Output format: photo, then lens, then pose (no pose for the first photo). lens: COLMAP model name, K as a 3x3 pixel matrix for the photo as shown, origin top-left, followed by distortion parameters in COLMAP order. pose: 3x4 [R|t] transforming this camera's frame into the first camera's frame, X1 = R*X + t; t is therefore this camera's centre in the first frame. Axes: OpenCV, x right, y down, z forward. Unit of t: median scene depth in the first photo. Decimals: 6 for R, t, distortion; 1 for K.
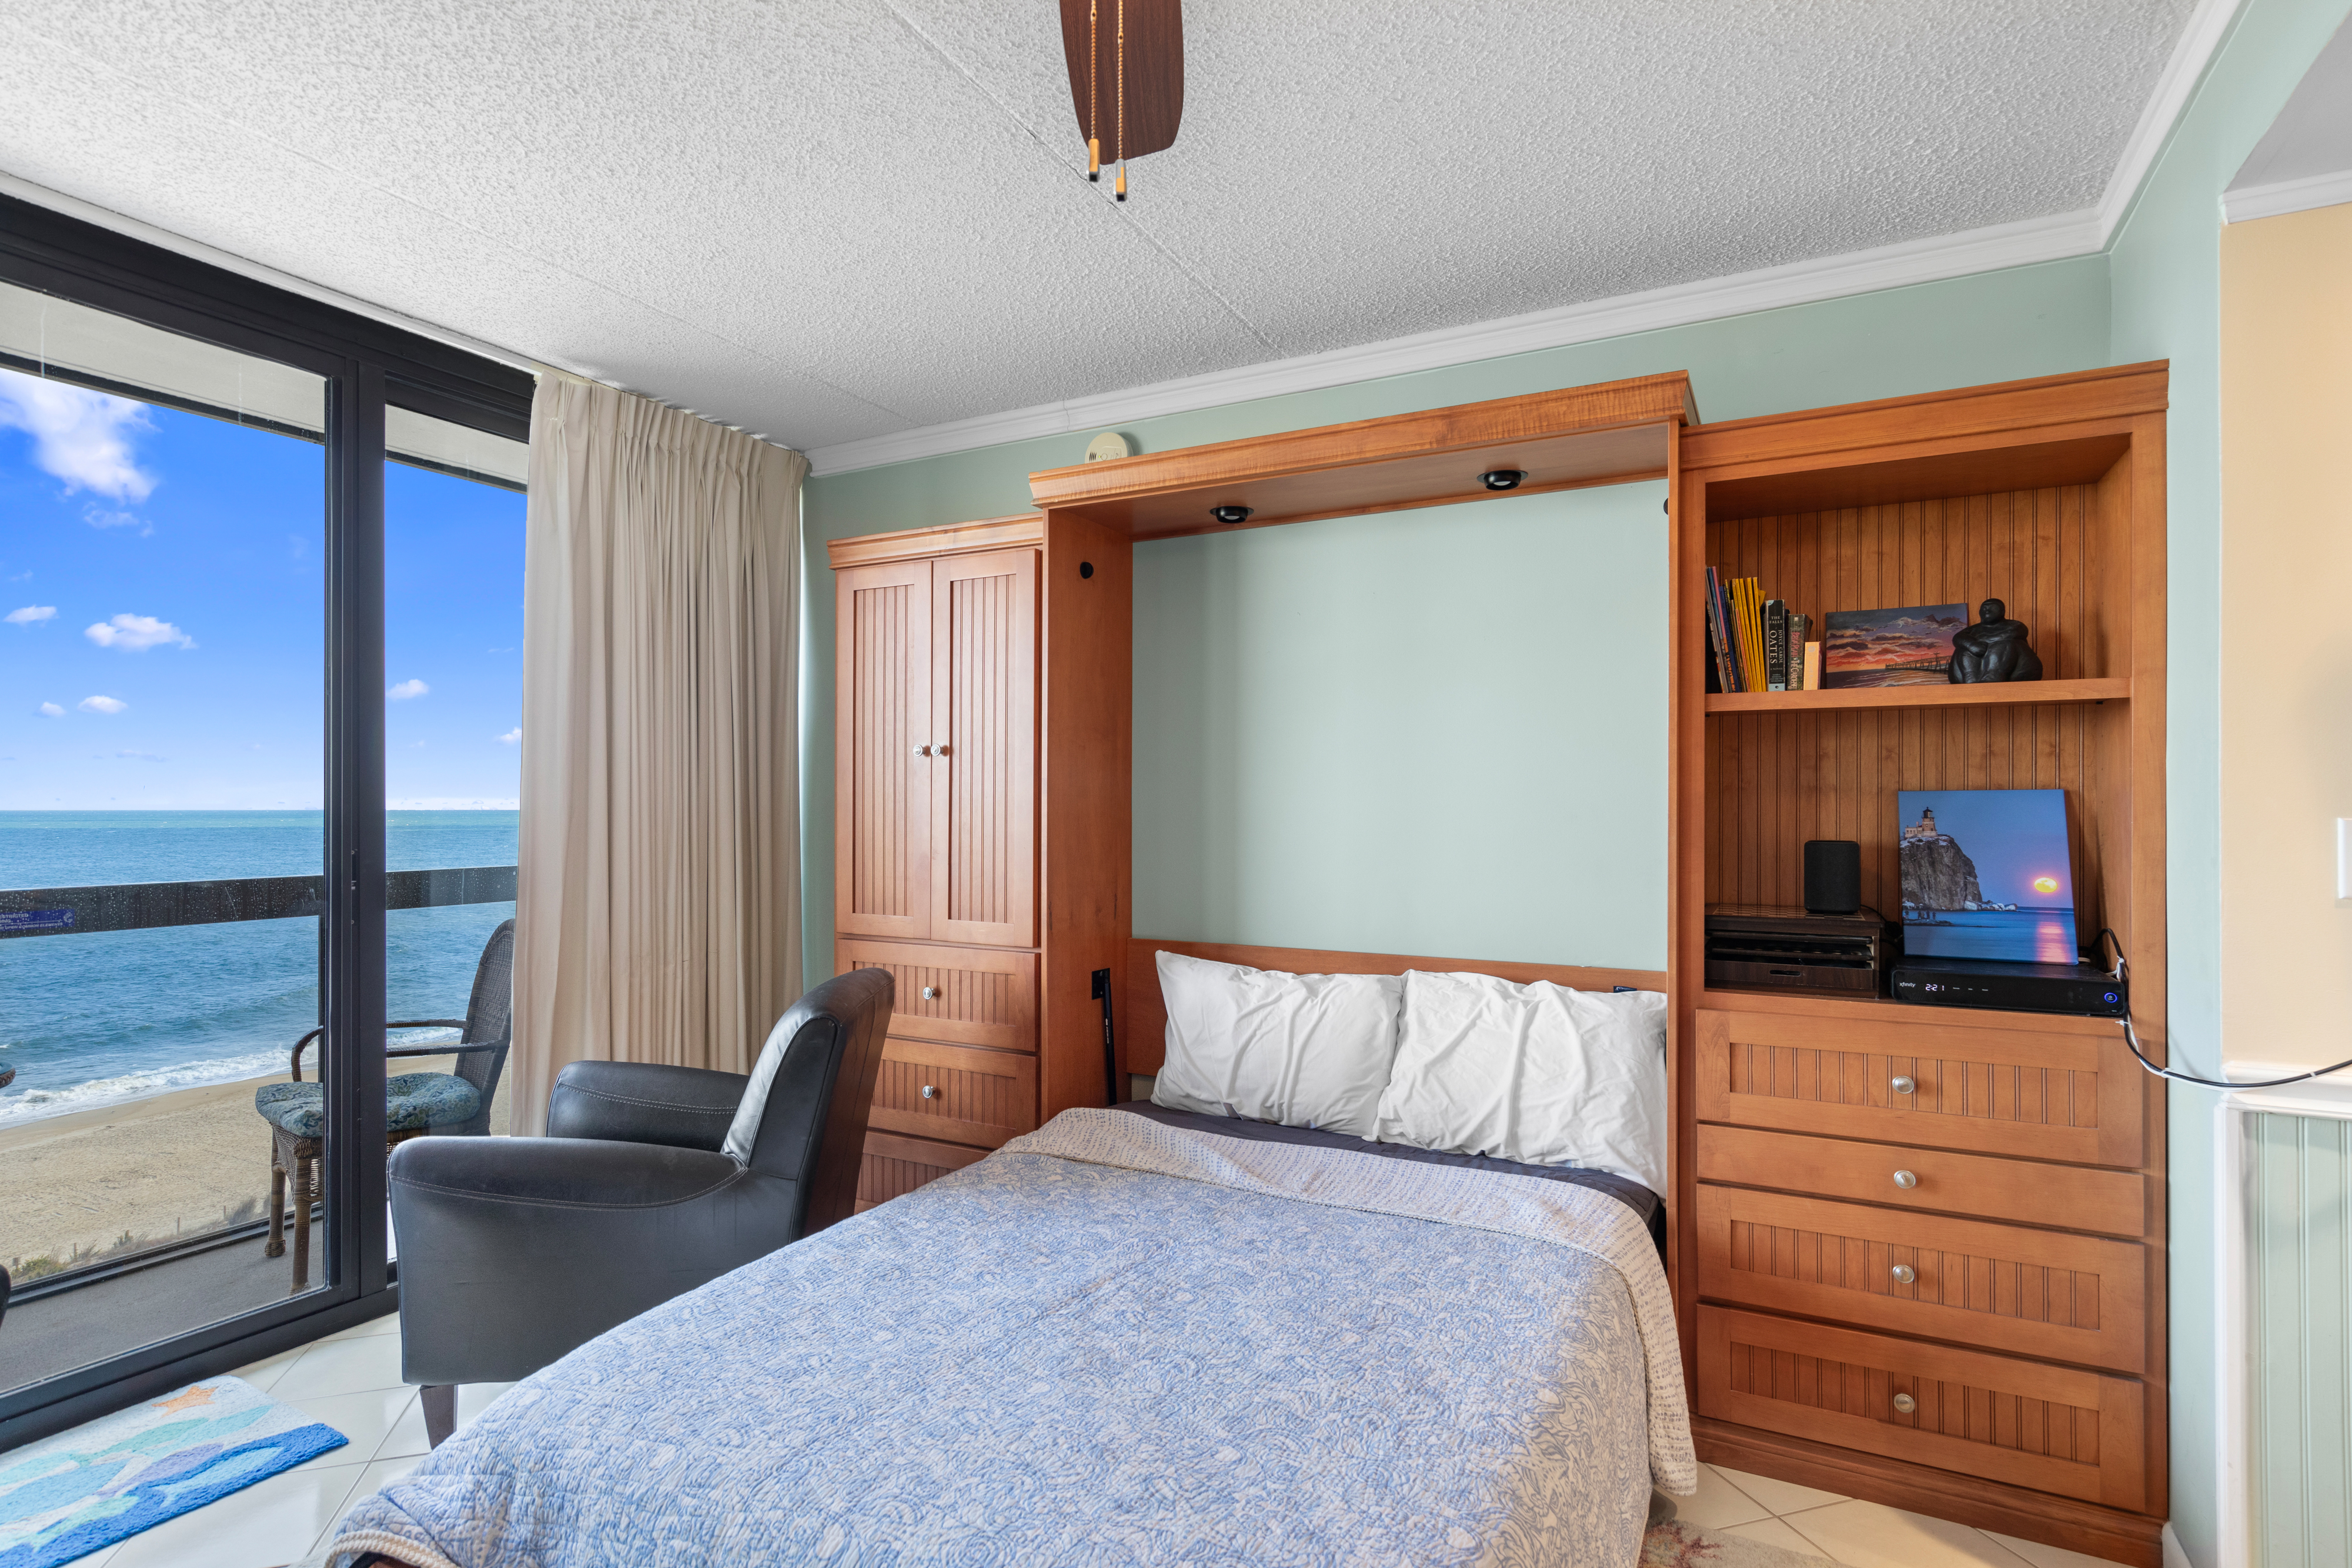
lens RADIAL K [[1187.2, 0, 1176.0], [0, 1187.2, 784.0], [0, 0, 1]] dist [0.025582, -0.000081]
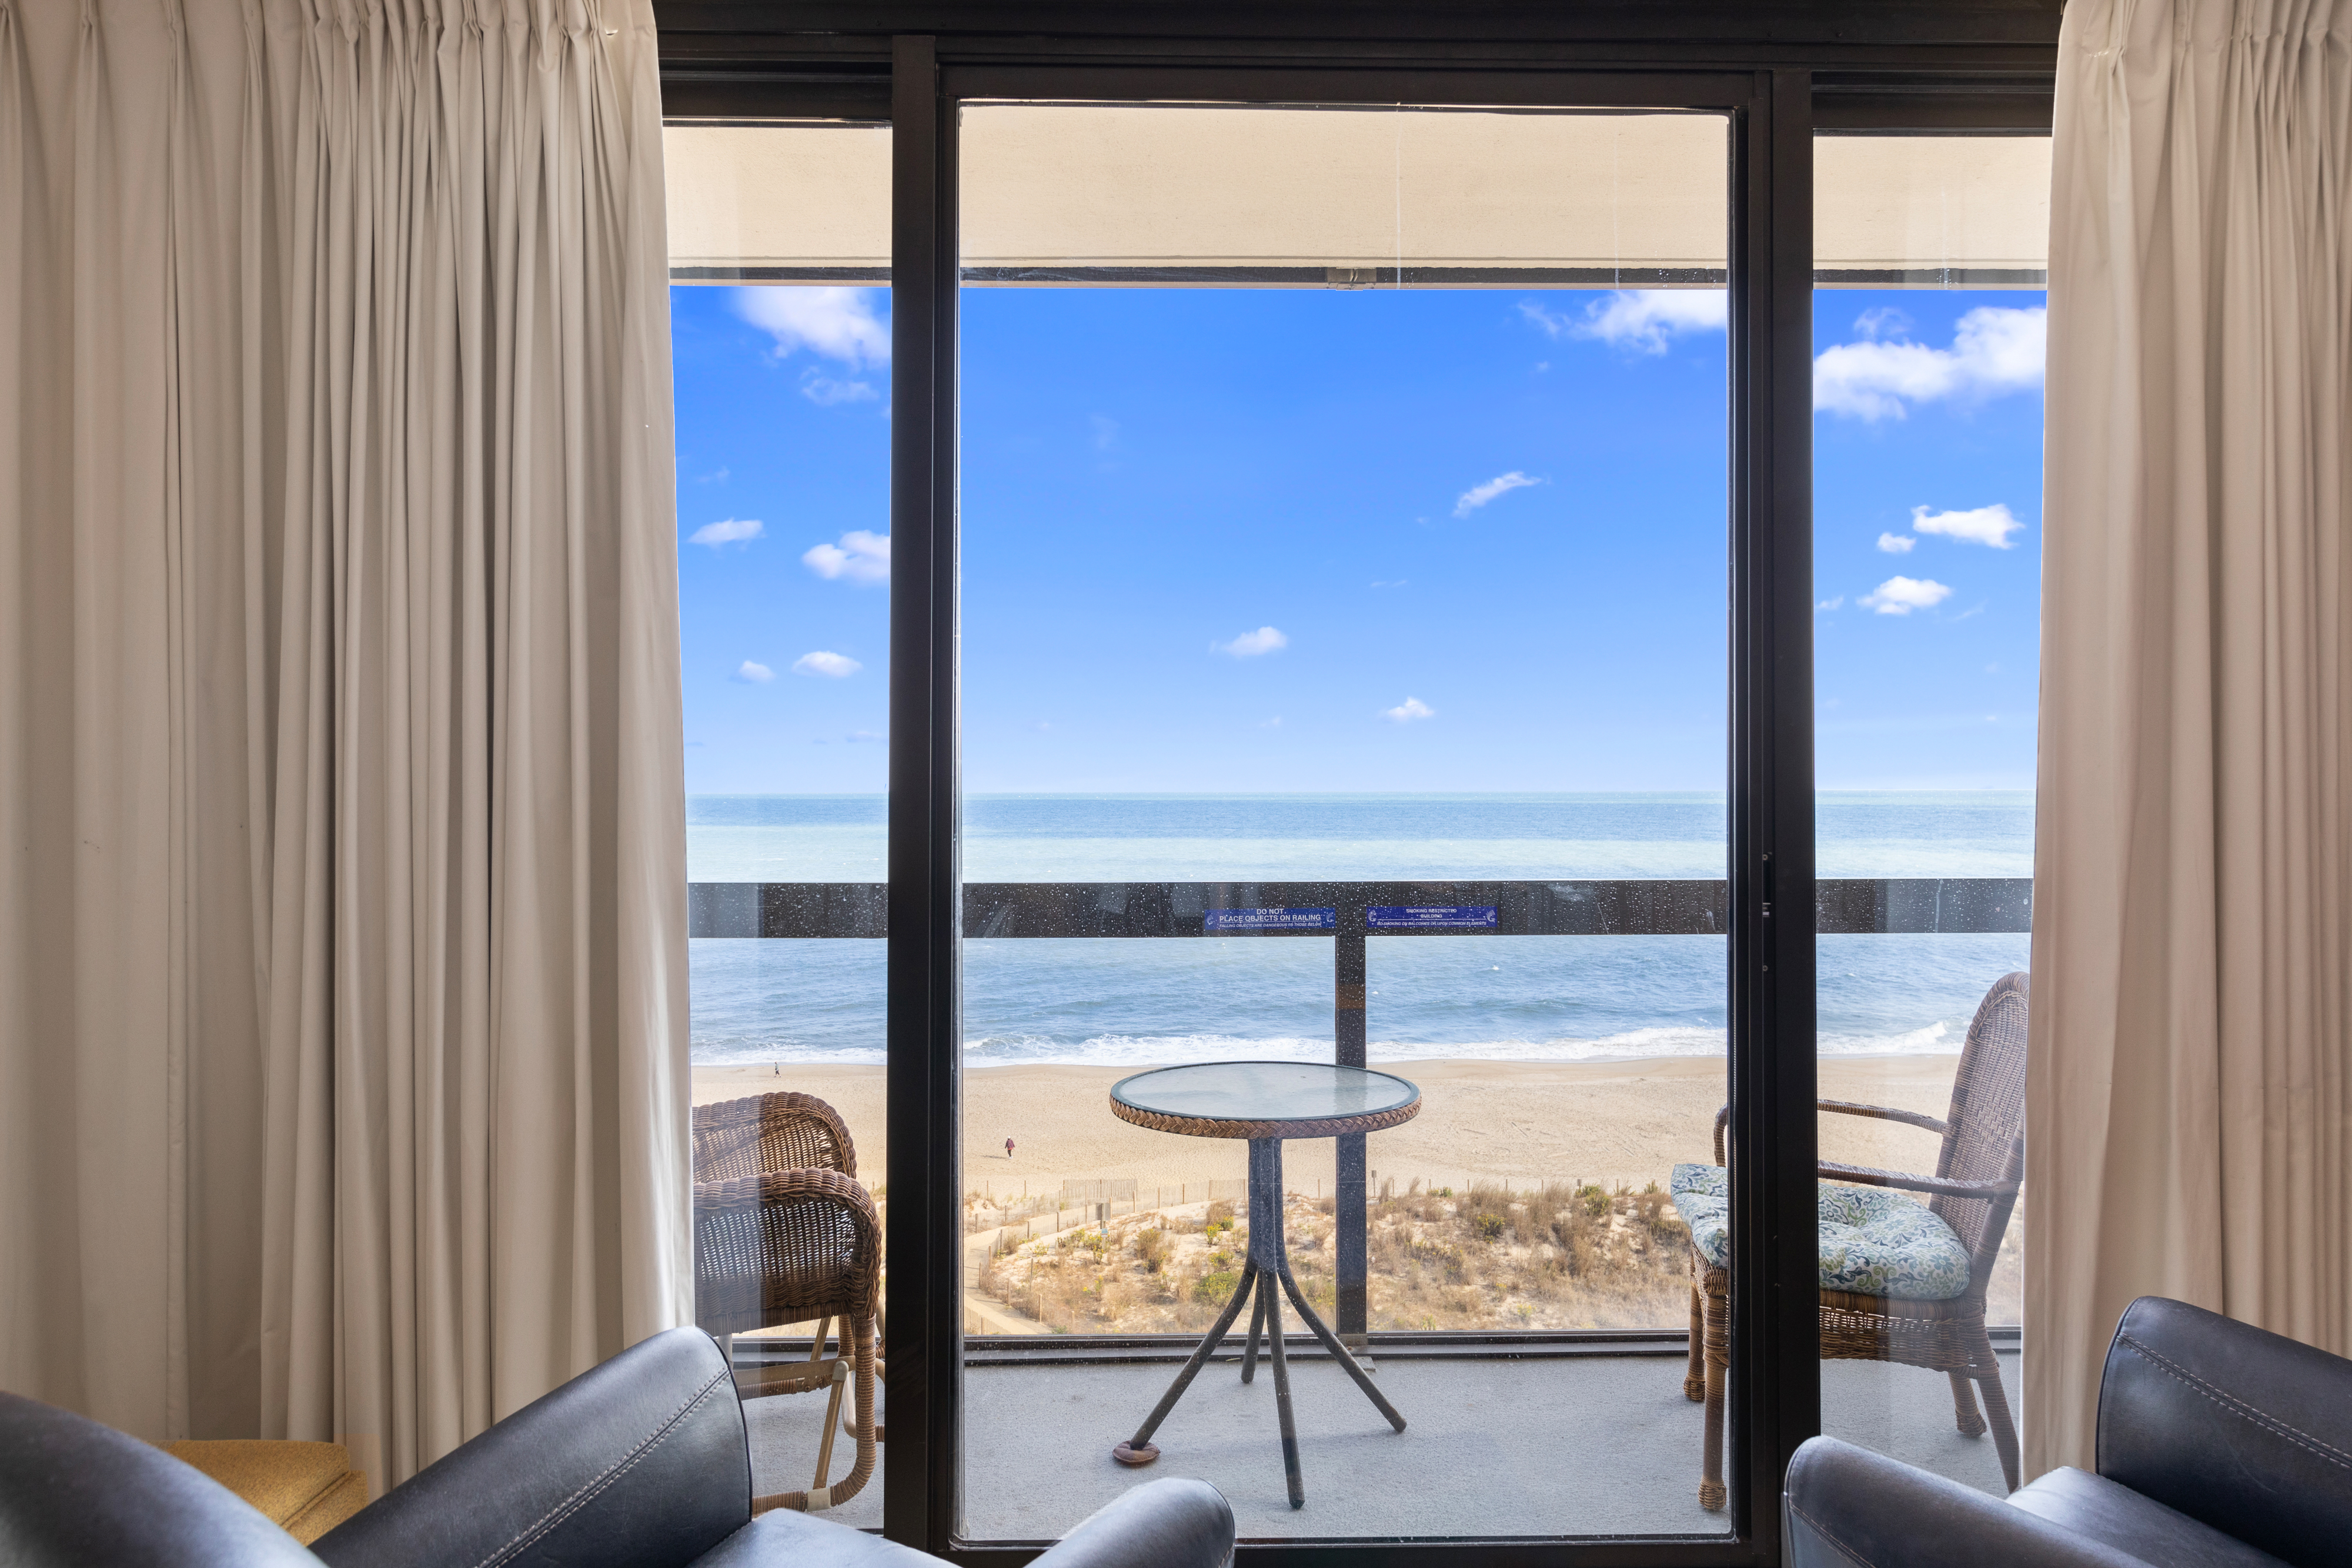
lens RADIAL K [[1281.5, 0, 1191.2], [0, 1281.5, 791.7], [0, 0, 1]] dist [-0.004283, -0.001359]
pose [[0.475304, 0.005018, -0.879807, -0.203314], [0.011529, 0.999862, 0.011931, 0.009887], [0.879746, -0.015814, 0.475181, 0.356407]]
